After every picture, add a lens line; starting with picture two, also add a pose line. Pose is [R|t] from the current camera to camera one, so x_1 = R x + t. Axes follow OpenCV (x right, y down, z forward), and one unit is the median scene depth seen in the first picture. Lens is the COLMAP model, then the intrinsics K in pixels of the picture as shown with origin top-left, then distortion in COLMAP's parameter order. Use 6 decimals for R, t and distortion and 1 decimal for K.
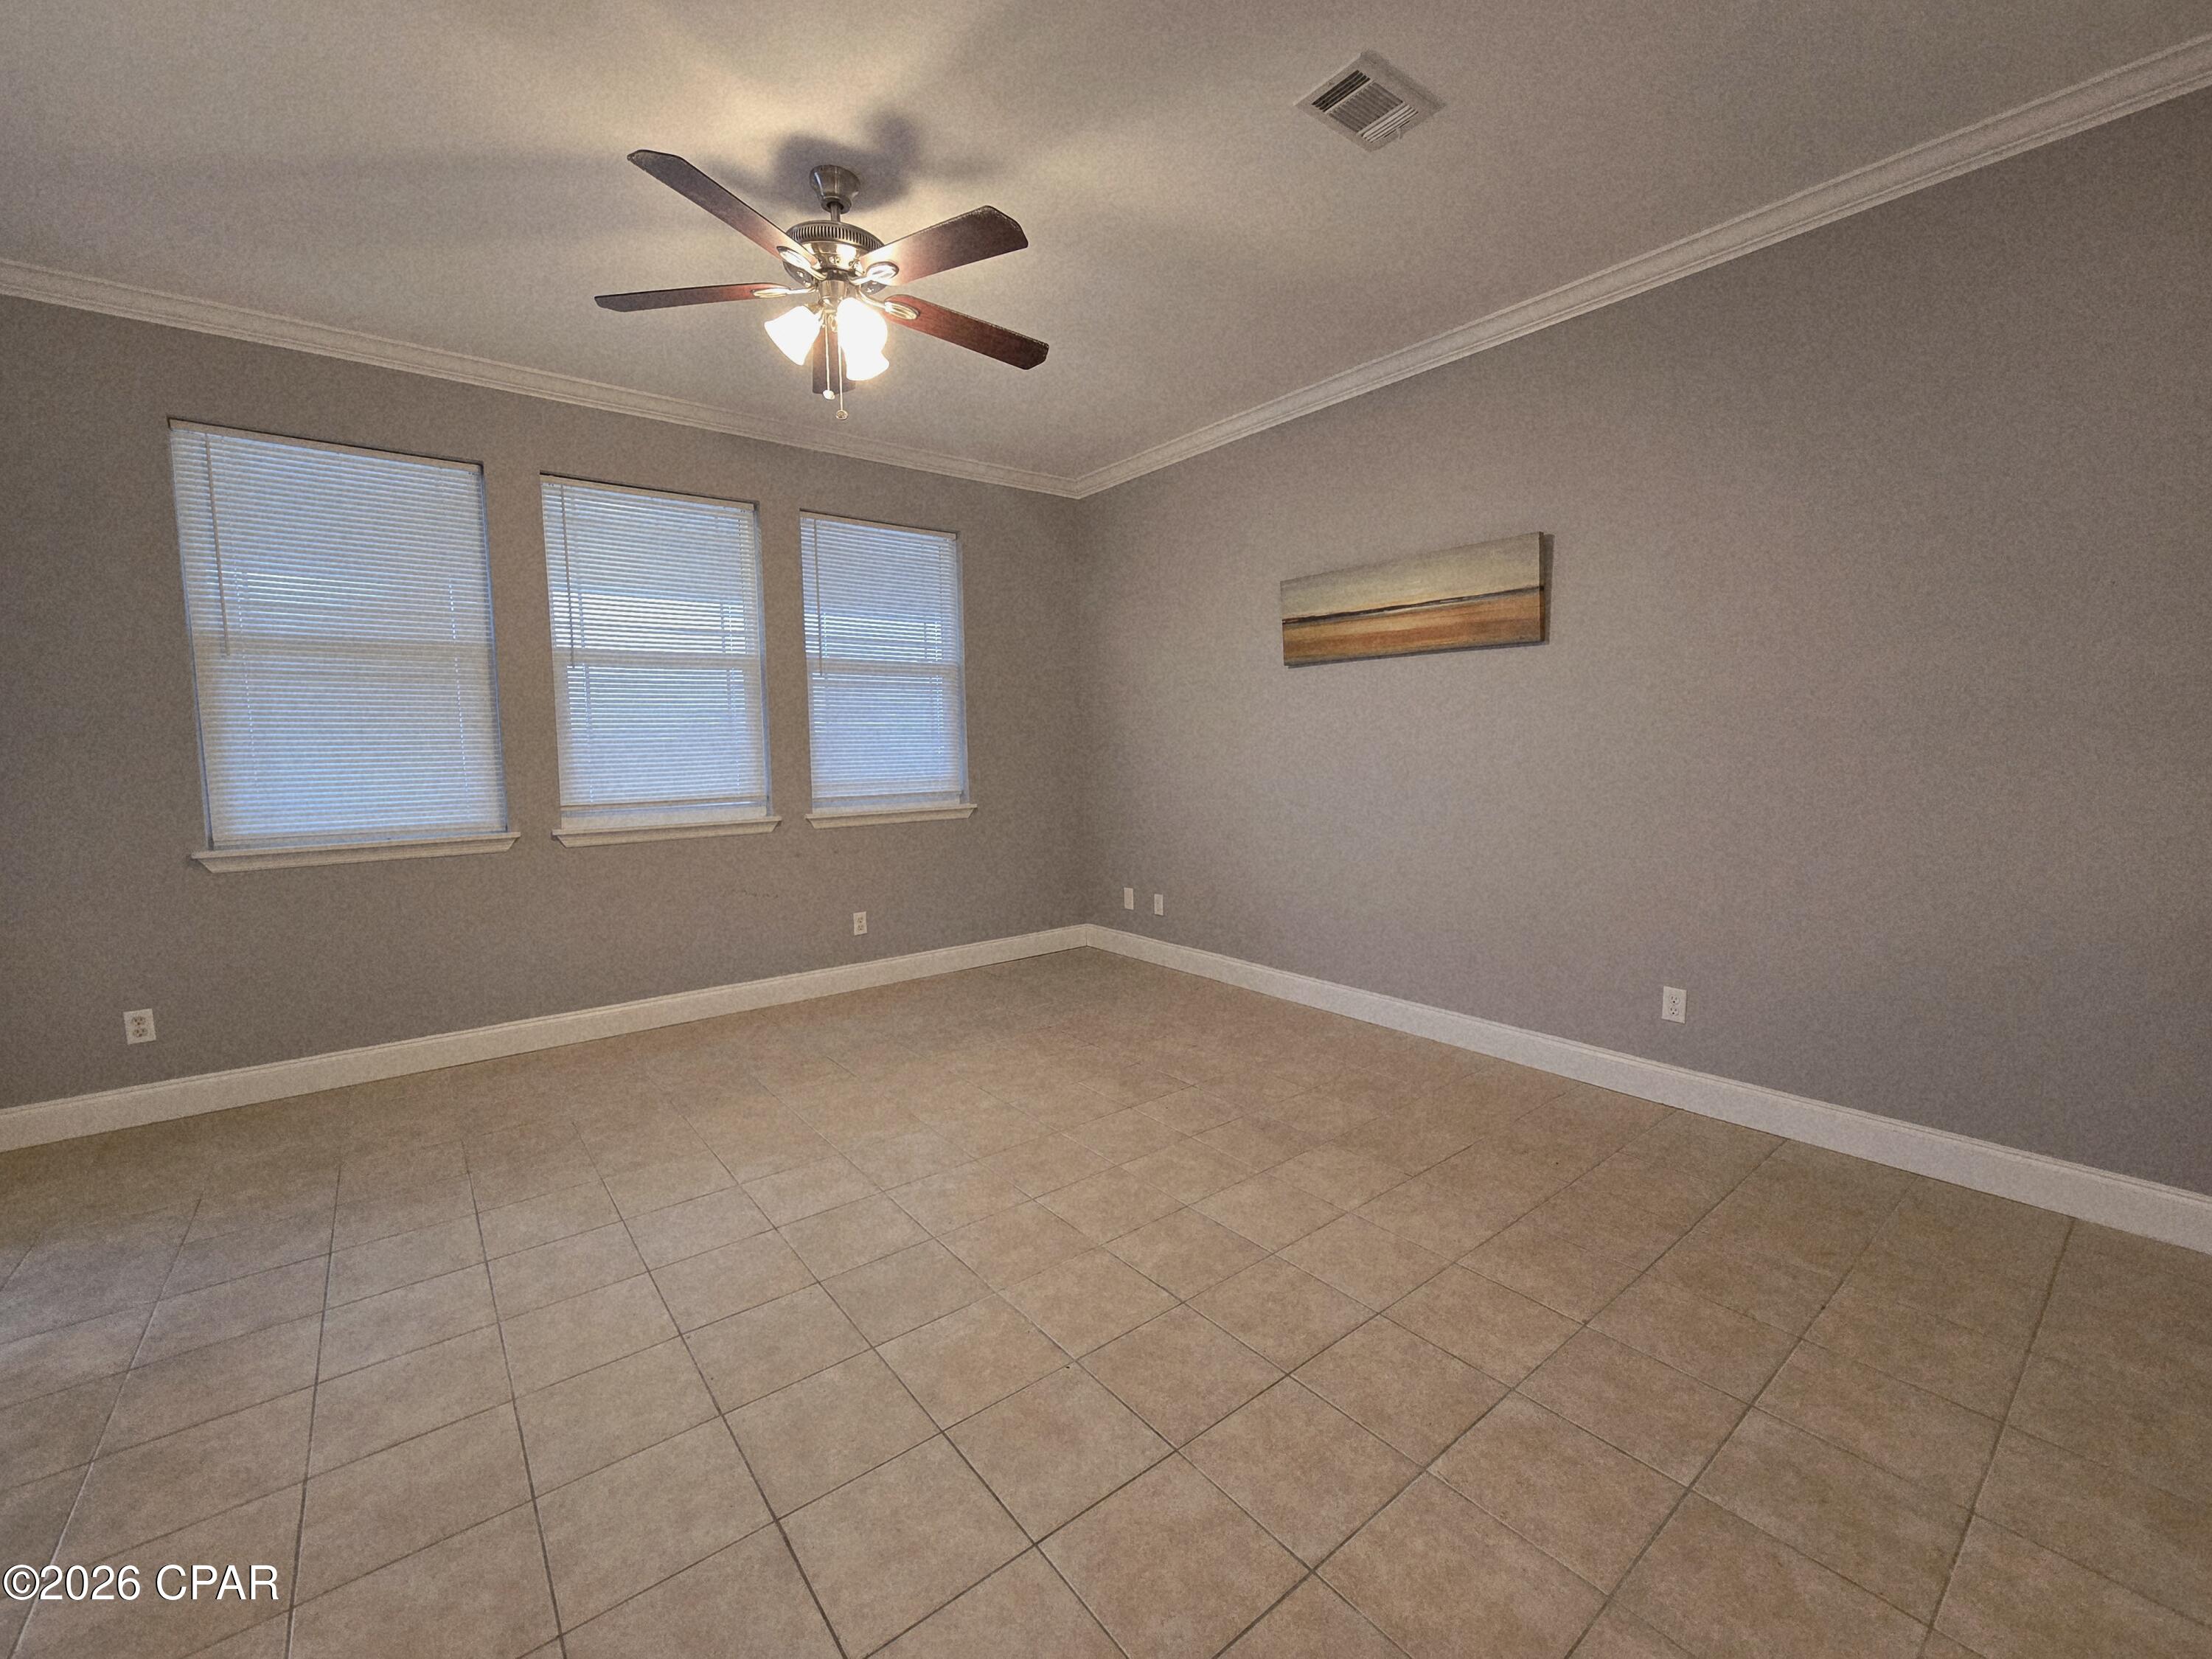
lens RADIAL K [[910.5, 0, 1108.6], [0, 910.5, 820.3], [0, 0, 1]] dist [0.002135, 0.000510]
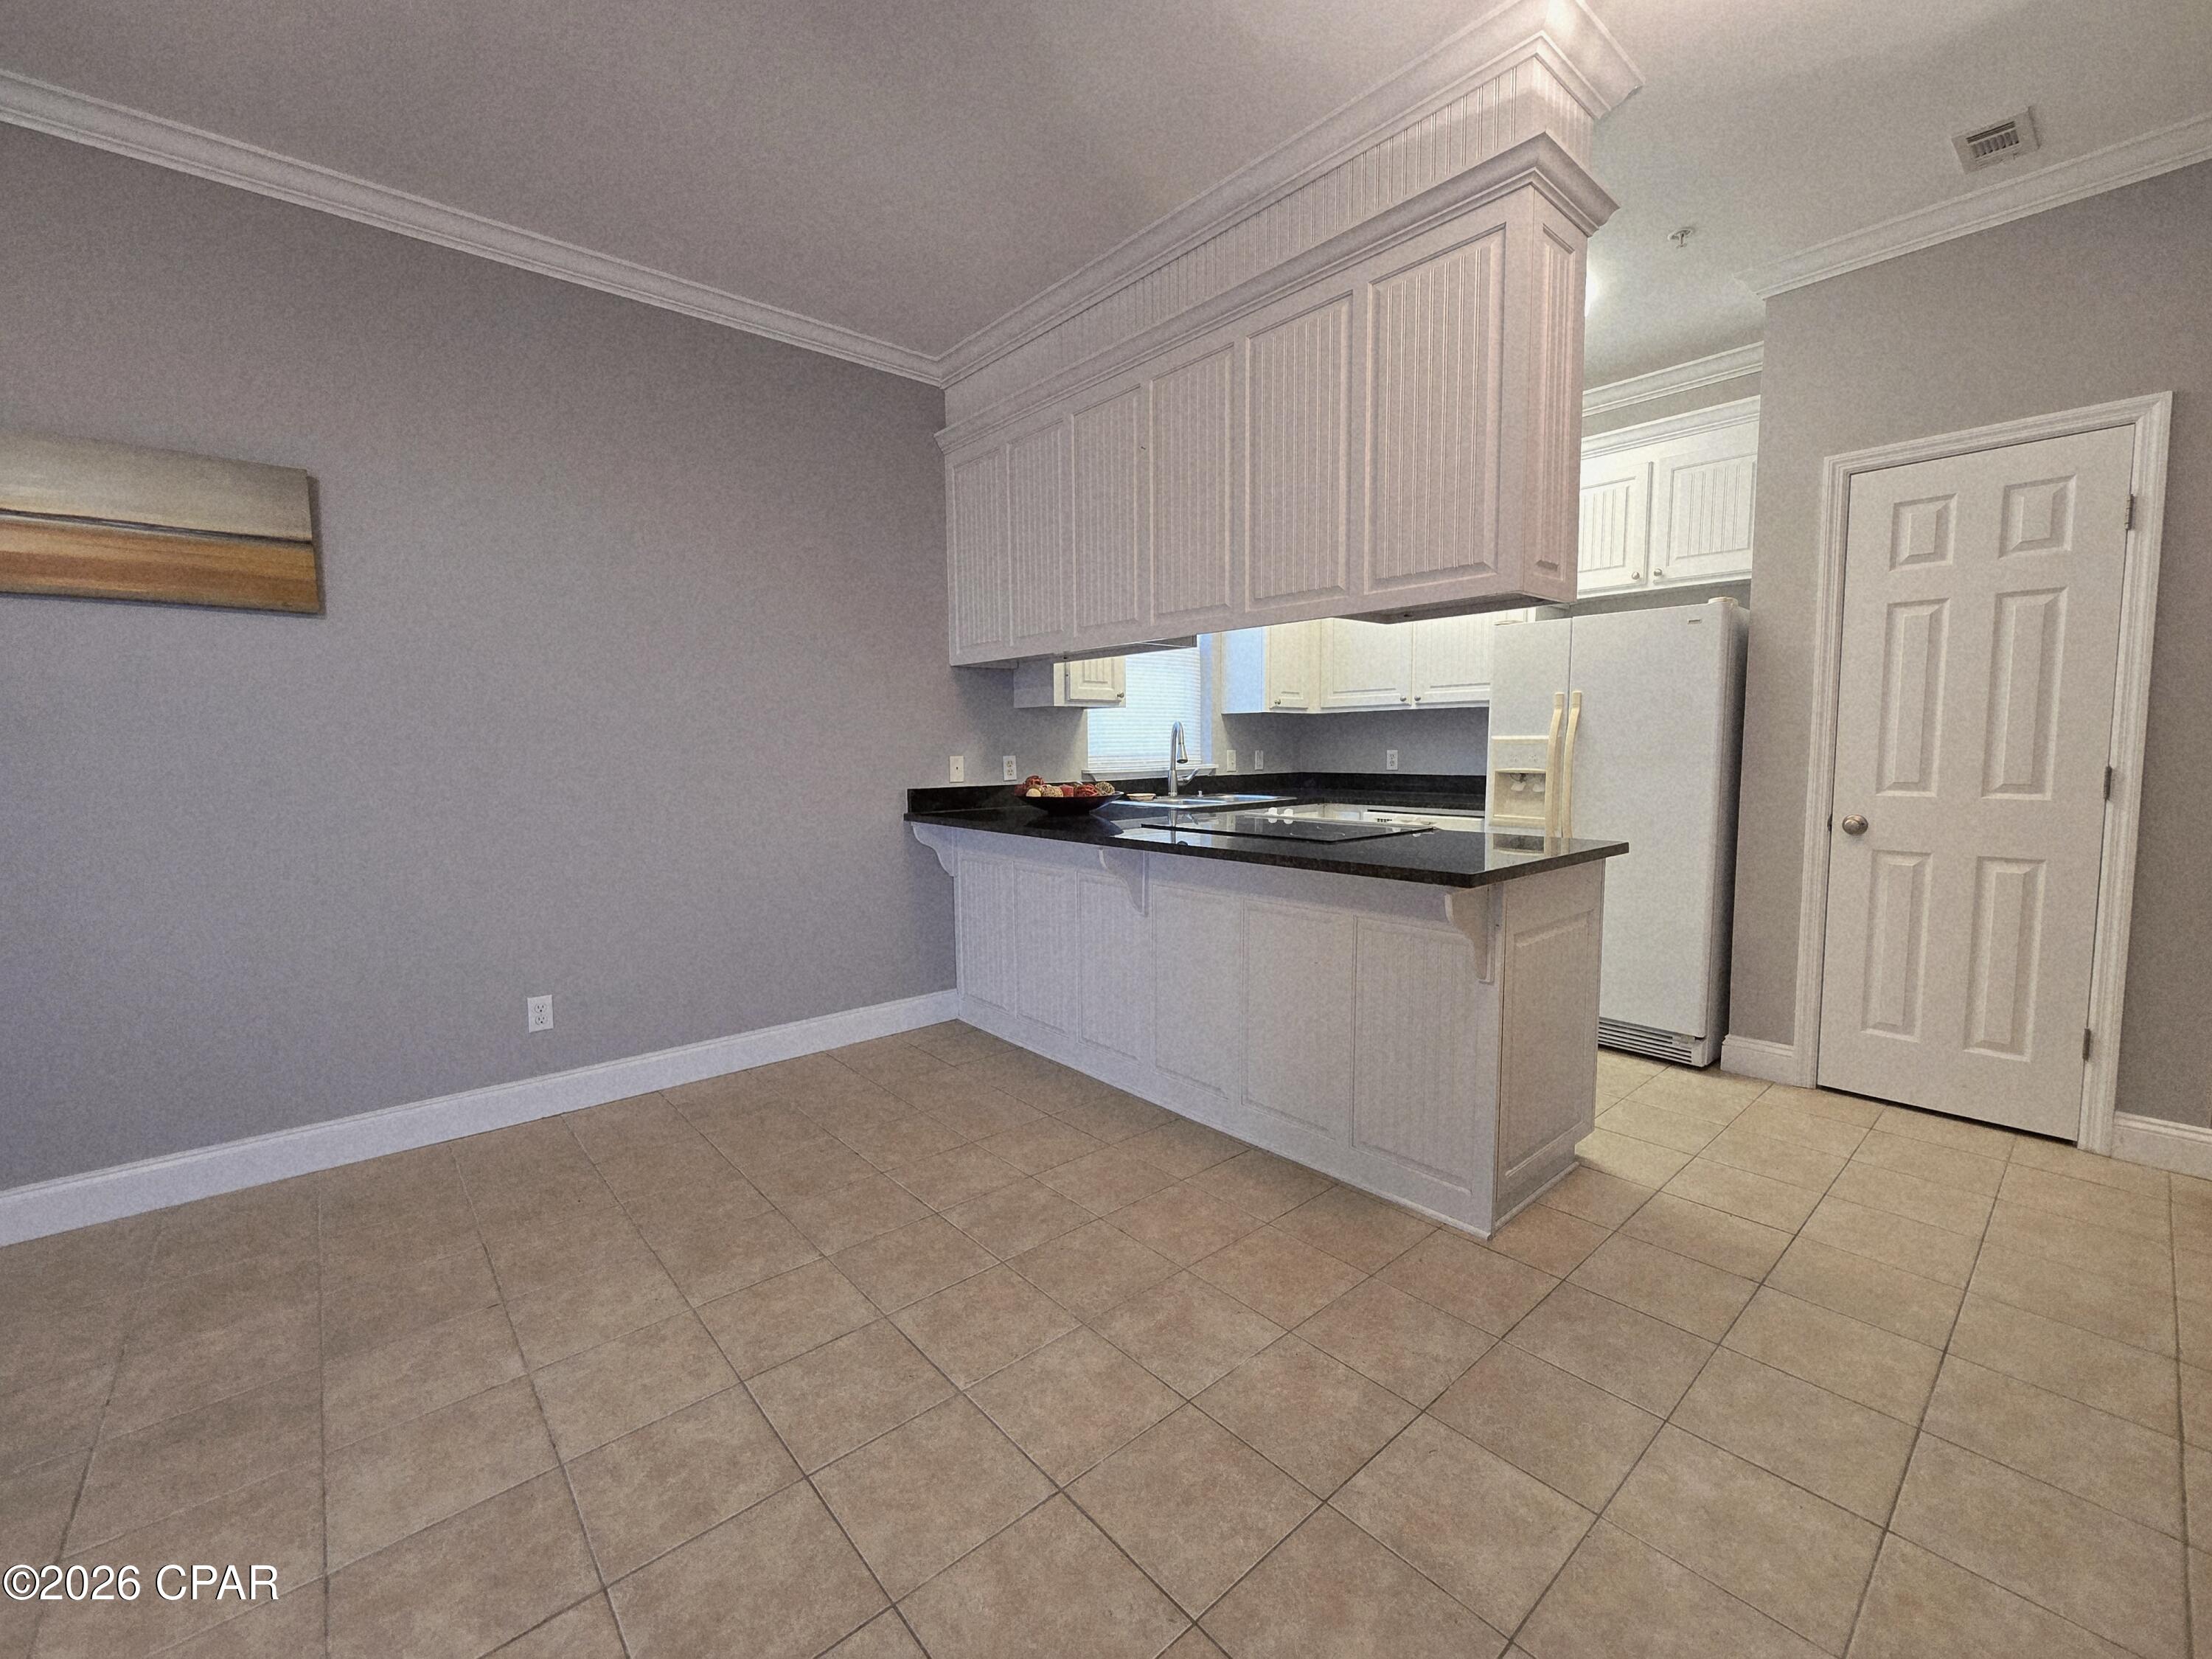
lens RADIAL K [[910.5, 0, 1108.6], [0, 910.5, 820.3], [0, 0, 1]] dist [0.002135, 0.000510]
pose [[-0.041511, -0.069694, 0.996704, -0.484996], [0.097235, 0.992547, 0.073453, -0.020855], [-0.994395, 0.099964, -0.034425, 0.549657]]
